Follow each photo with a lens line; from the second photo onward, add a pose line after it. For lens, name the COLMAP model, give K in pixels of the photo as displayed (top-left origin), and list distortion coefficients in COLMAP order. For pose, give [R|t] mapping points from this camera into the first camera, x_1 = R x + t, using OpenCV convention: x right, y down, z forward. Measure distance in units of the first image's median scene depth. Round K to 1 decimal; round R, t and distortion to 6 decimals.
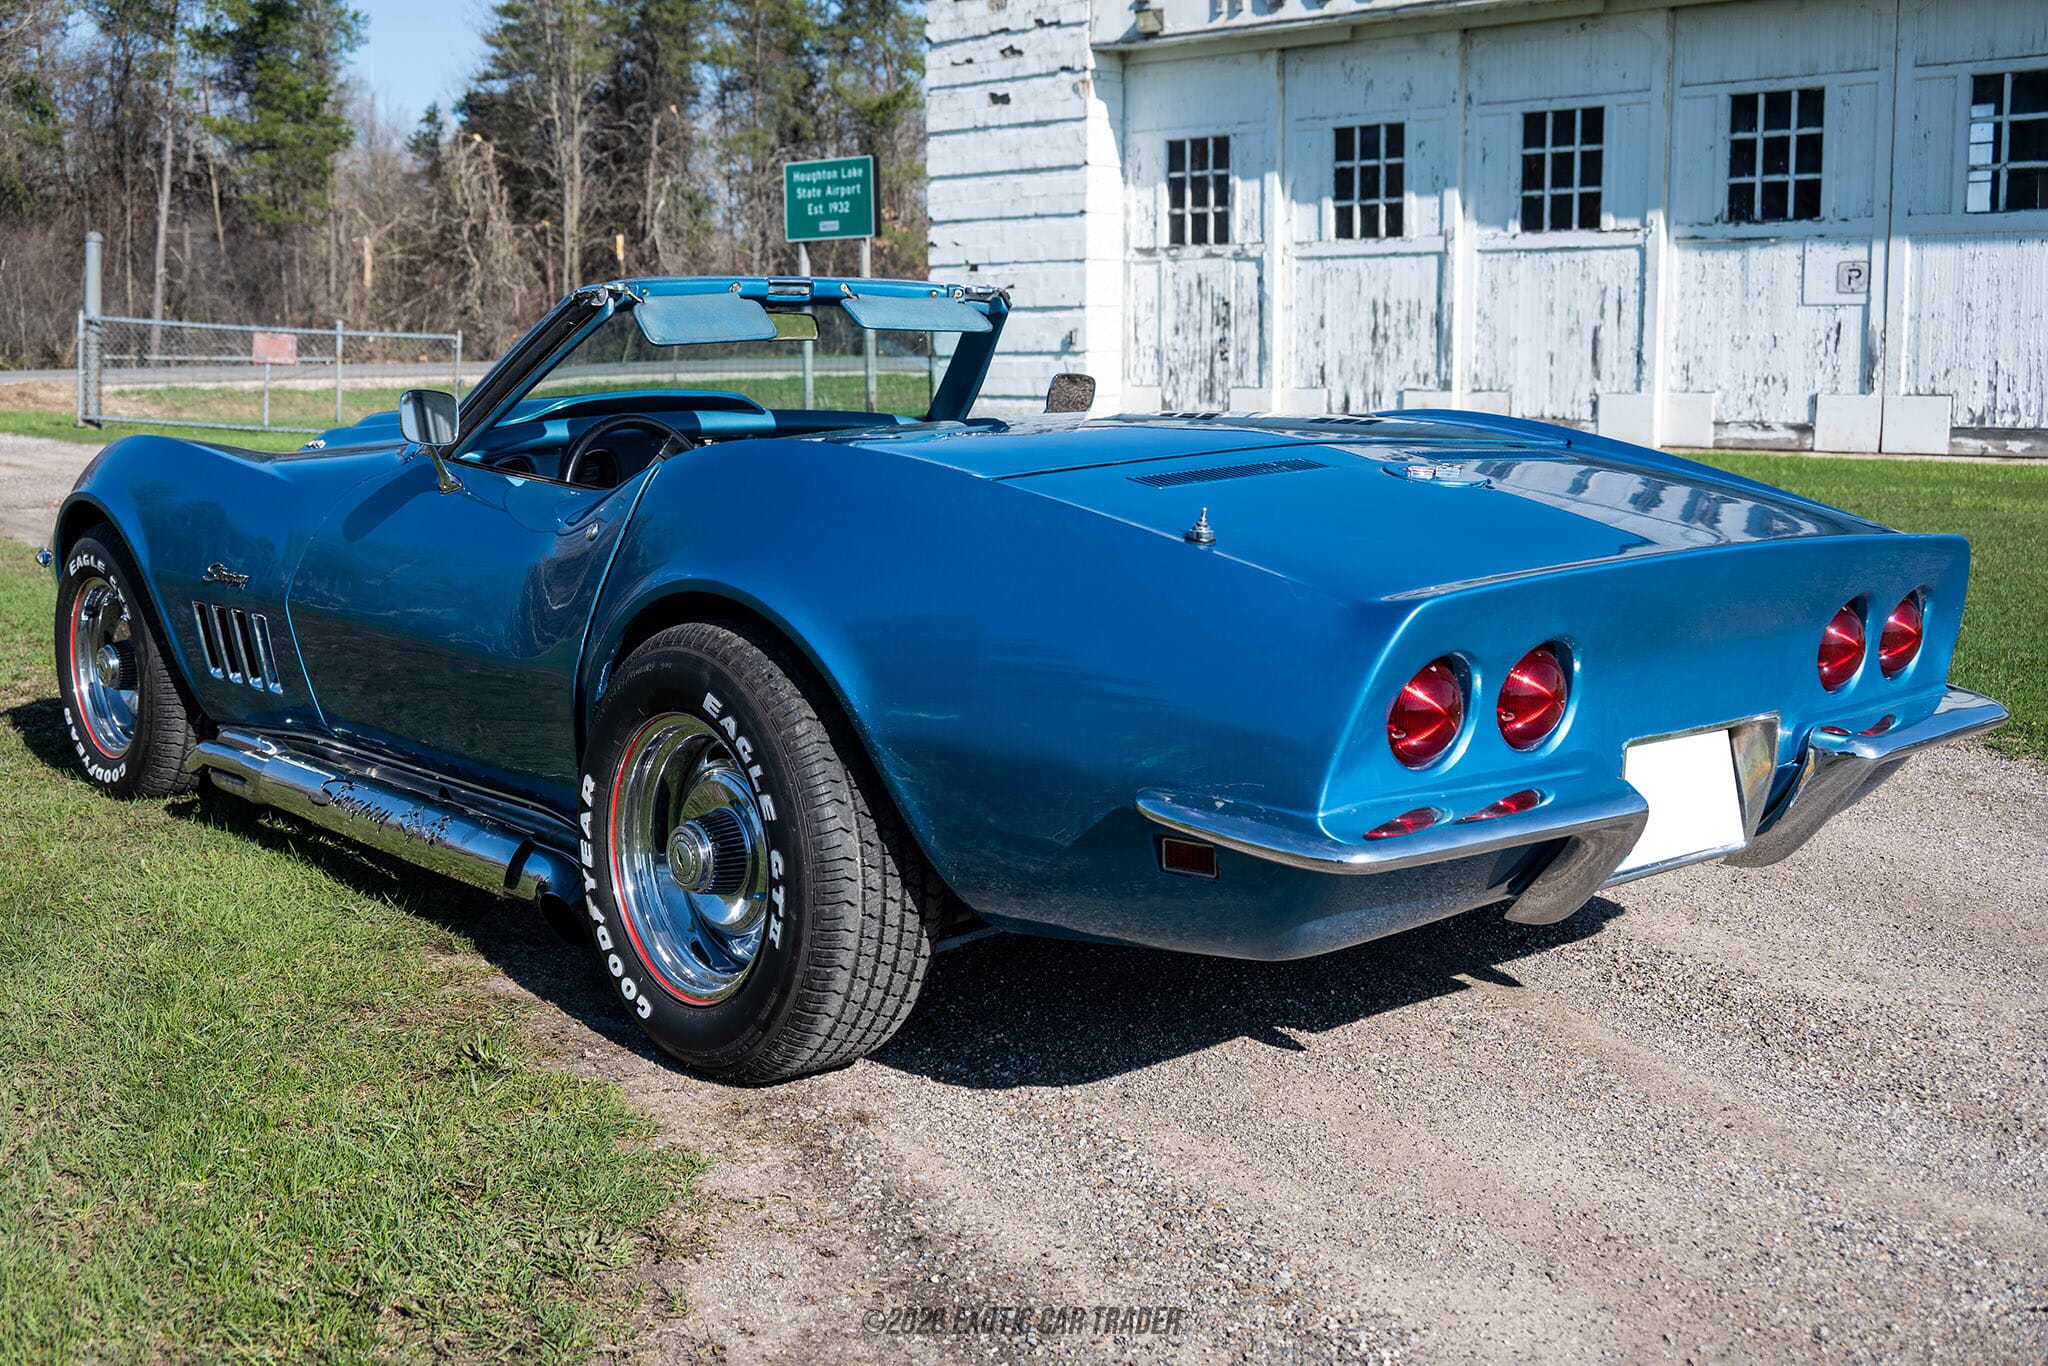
lens RADIAL K [[2097.5, 0, 1024.0], [0, 2097.5, 683.0], [0, 0, 1]] dist [-0.005917, 0.016218]
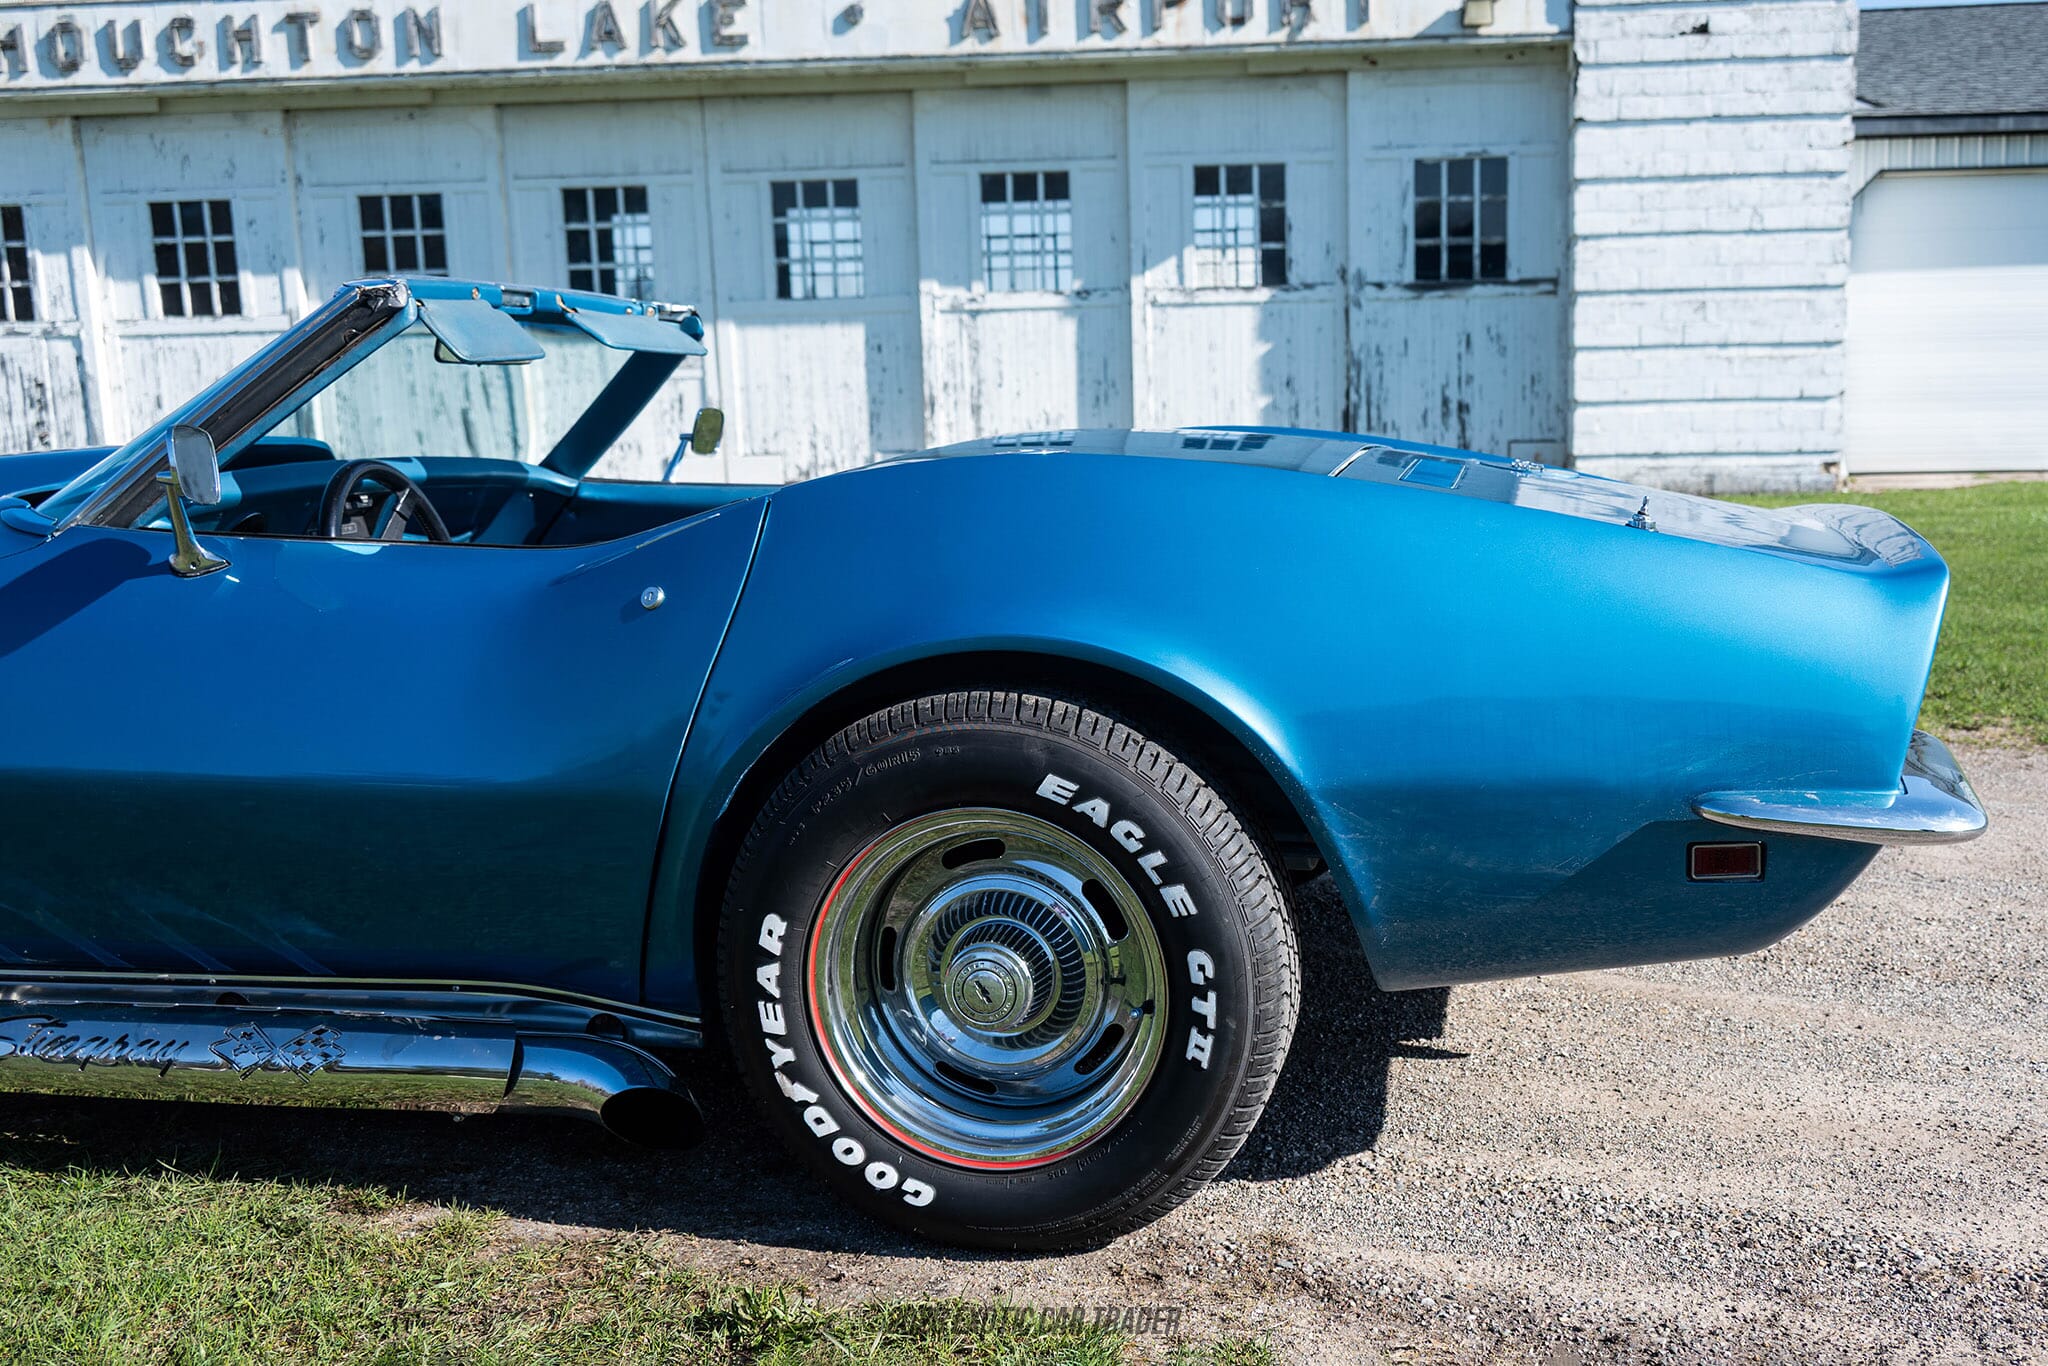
lens RADIAL K [[1855.8, 0, 1025.0], [0, 1855.8, 784.2], [0, 0, 1]] dist [-0.008599, 0.006191]
pose [[0.783377, -0.136888, 0.606285, -0.098720], [0.119897, 0.990407, 0.068698, -0.006899], [-0.609873, 0.018876, 0.792274, 0.076940]]
